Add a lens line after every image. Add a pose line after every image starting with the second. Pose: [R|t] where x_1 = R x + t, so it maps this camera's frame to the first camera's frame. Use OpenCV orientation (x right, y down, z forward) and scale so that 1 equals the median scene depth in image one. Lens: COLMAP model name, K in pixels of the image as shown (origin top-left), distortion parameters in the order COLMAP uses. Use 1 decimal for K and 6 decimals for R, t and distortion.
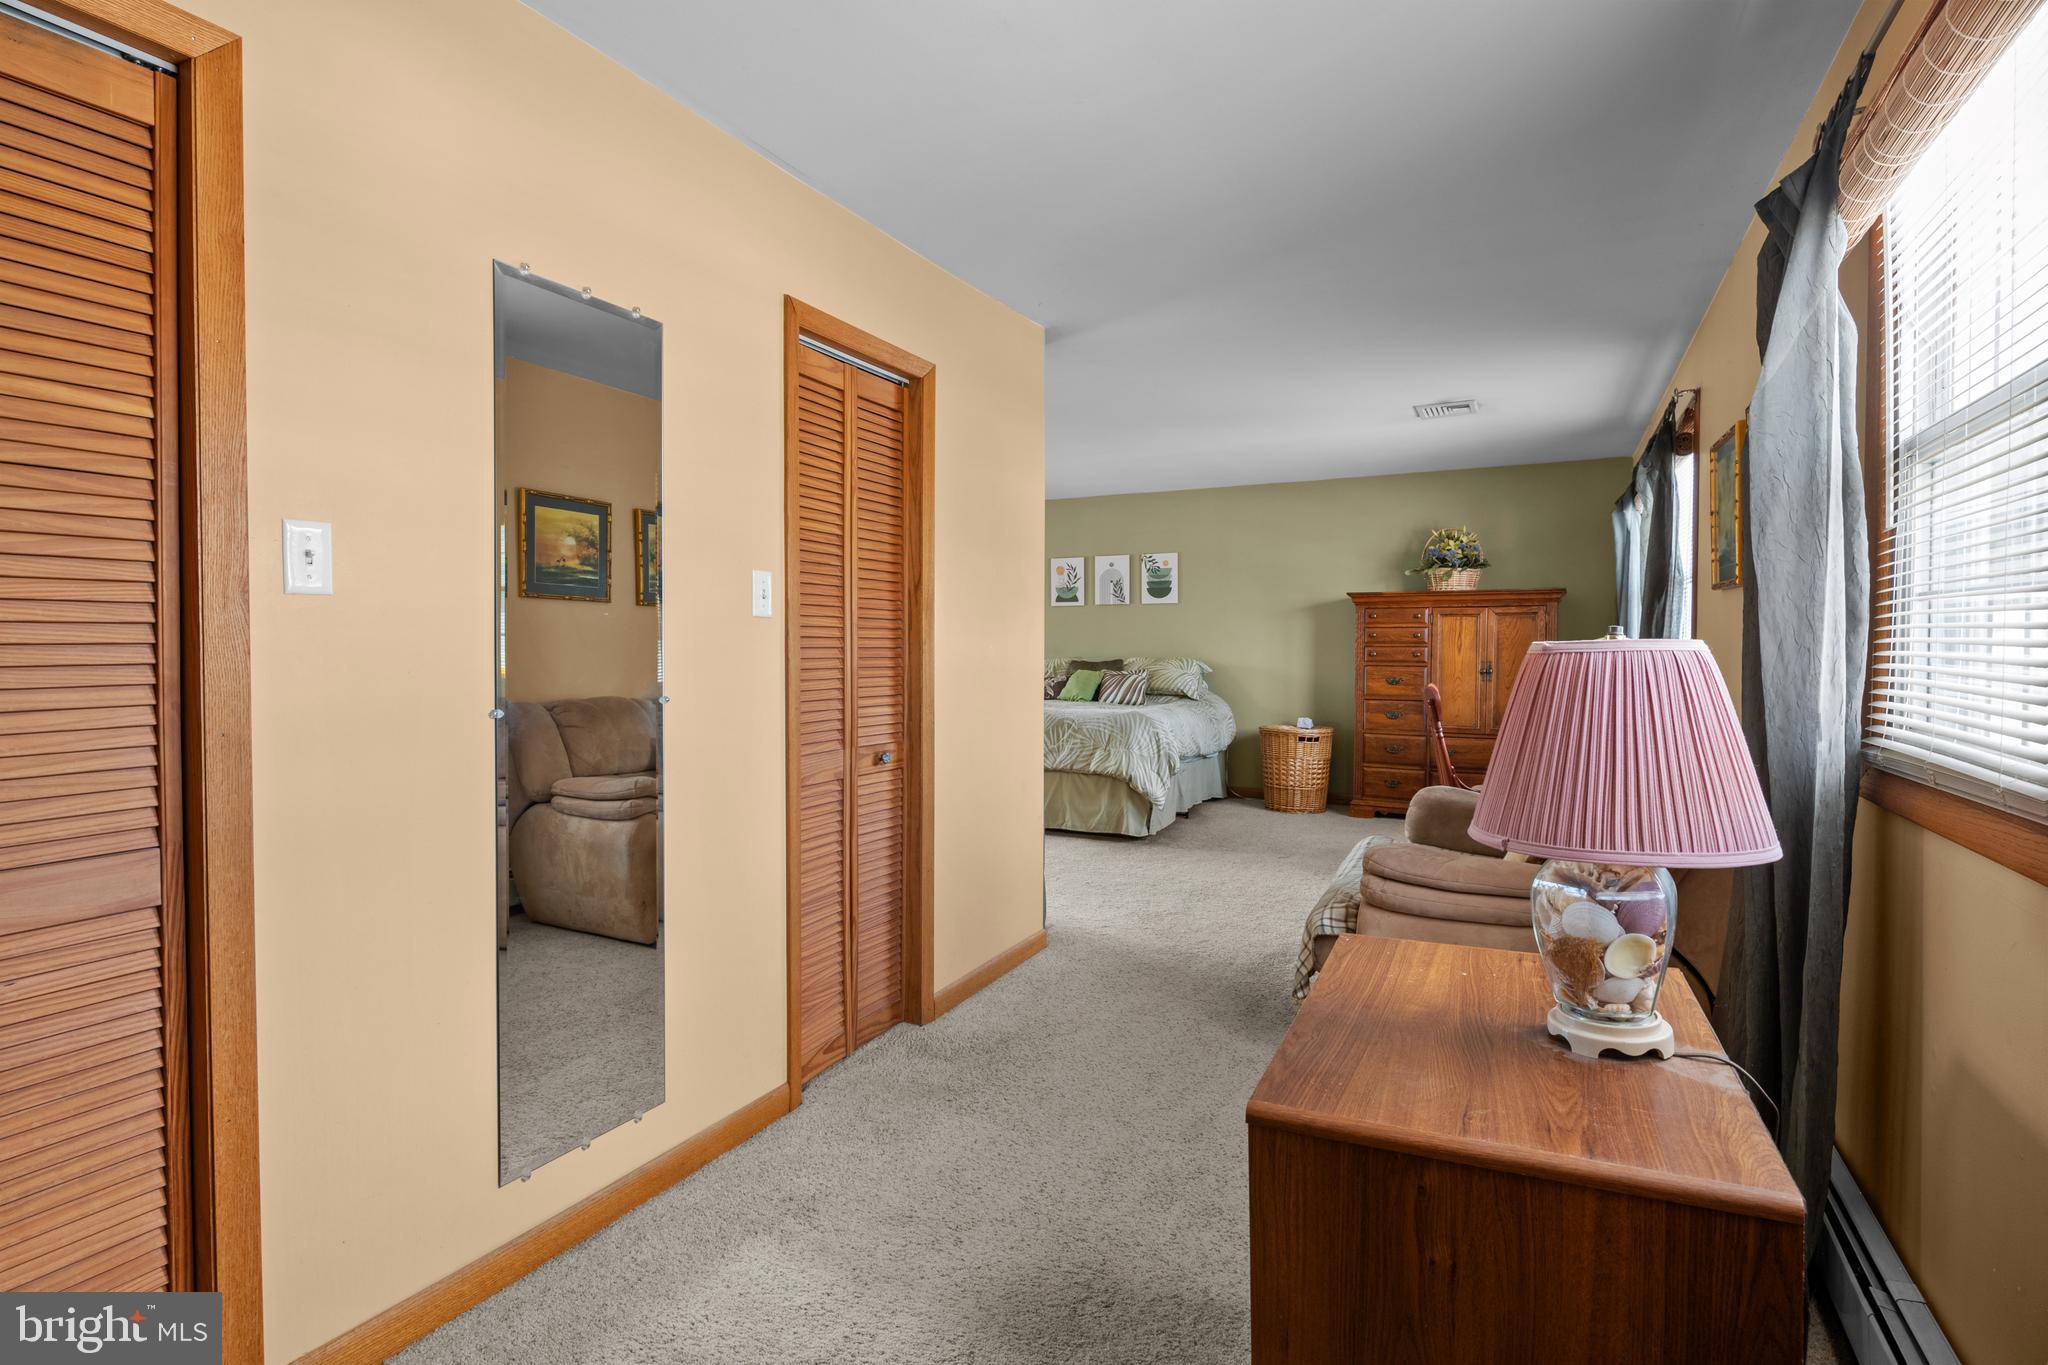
lens RADIAL K [[1007.7, 0, 1026.5], [0, 1007.7, 669.6], [0, 0, 1]] dist [-0.003230, -0.000788]
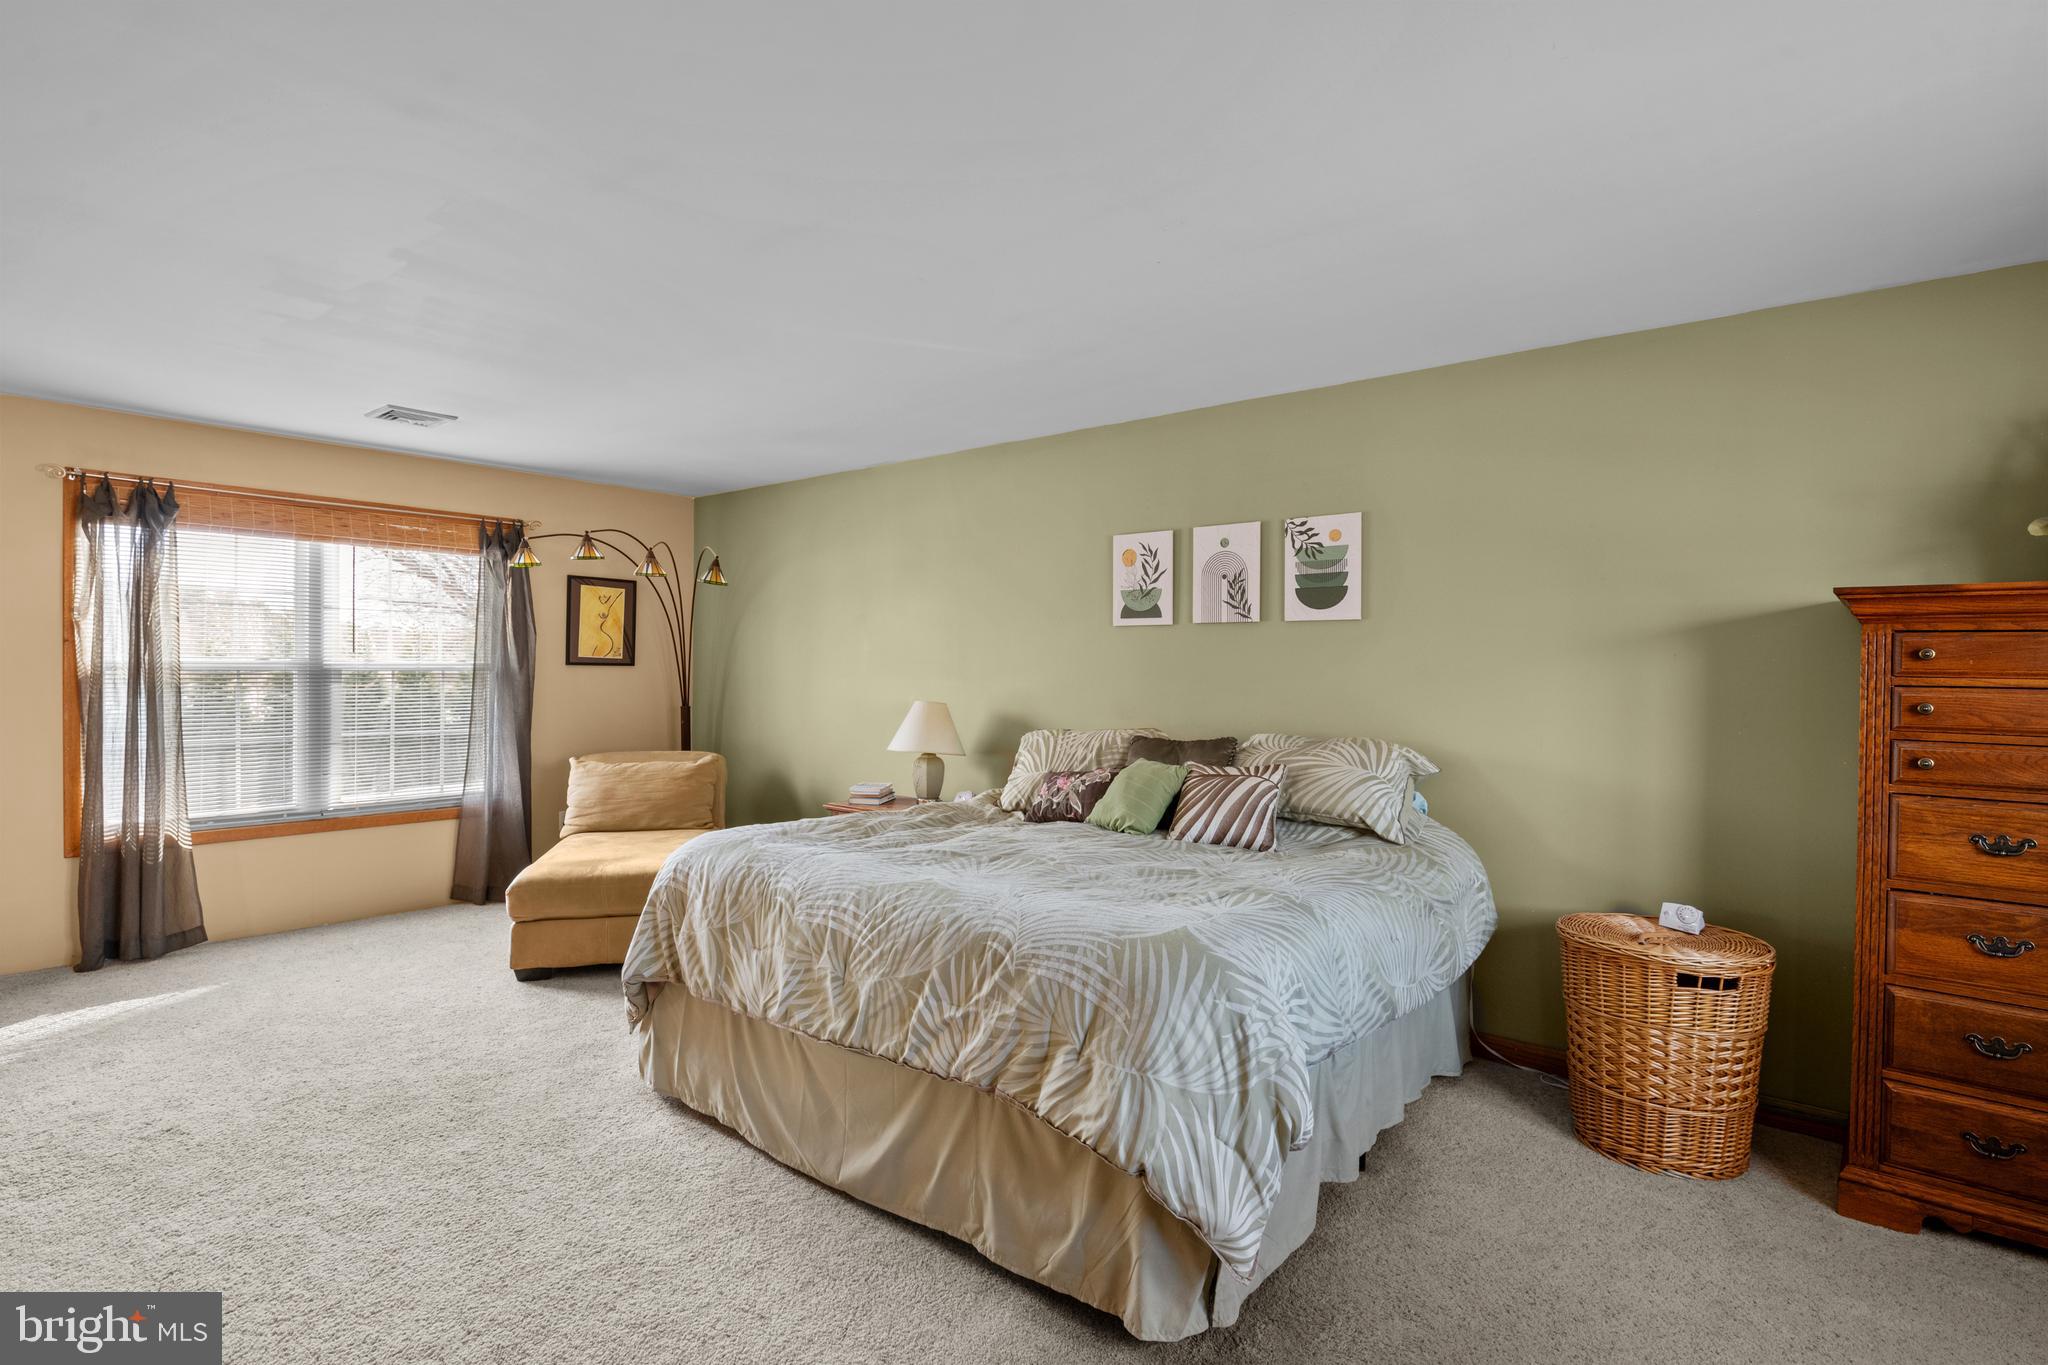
lens RADIAL K [[1007.7, 0, 1019.8], [0, 1007.7, 671.4], [0, 0, 1]] dist [-0.003230, -0.000788]
pose [[0.974874, 0.011302, -0.222470, 0.105451], [-0.015800, 0.999705, -0.018453, -0.032461], [0.222196, 0.021504, 0.974765, 0.537247]]
